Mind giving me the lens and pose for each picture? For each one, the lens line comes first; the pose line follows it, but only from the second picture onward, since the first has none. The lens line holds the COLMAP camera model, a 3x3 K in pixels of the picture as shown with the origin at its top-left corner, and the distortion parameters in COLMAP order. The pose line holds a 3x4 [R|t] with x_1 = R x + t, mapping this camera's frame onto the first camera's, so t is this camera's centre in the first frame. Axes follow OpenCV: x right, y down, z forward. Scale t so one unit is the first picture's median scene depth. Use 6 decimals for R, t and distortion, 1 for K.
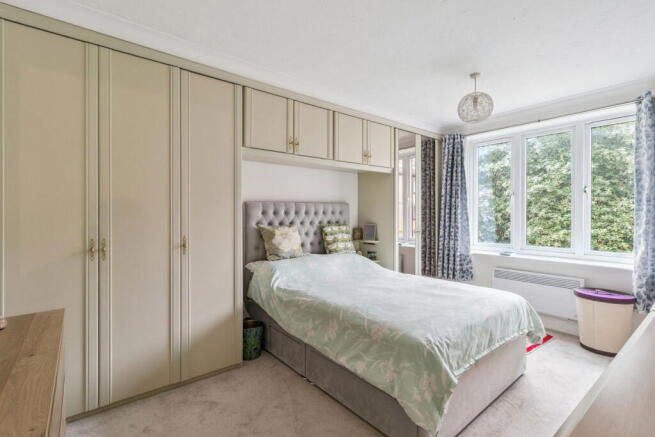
lens RADIAL K [[303.8, 0, 329.9], [0, 303.8, 215.0], [0, 0, 1]] dist [0.001768, 0.000172]
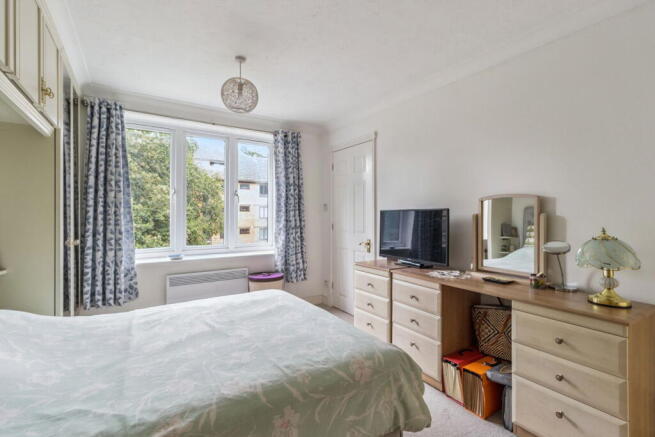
lens RADIAL K [[303.8, 0, 329.9], [0, 303.8, 215.0], [0, 0, 1]] dist [0.001768, 0.000172]
pose [[0.101644, -0.006658, 0.994799, -0.257099], [0.003059, 0.999975, 0.006380, -0.003987], [-0.994816, 0.002395, 0.101662, 0.427621]]
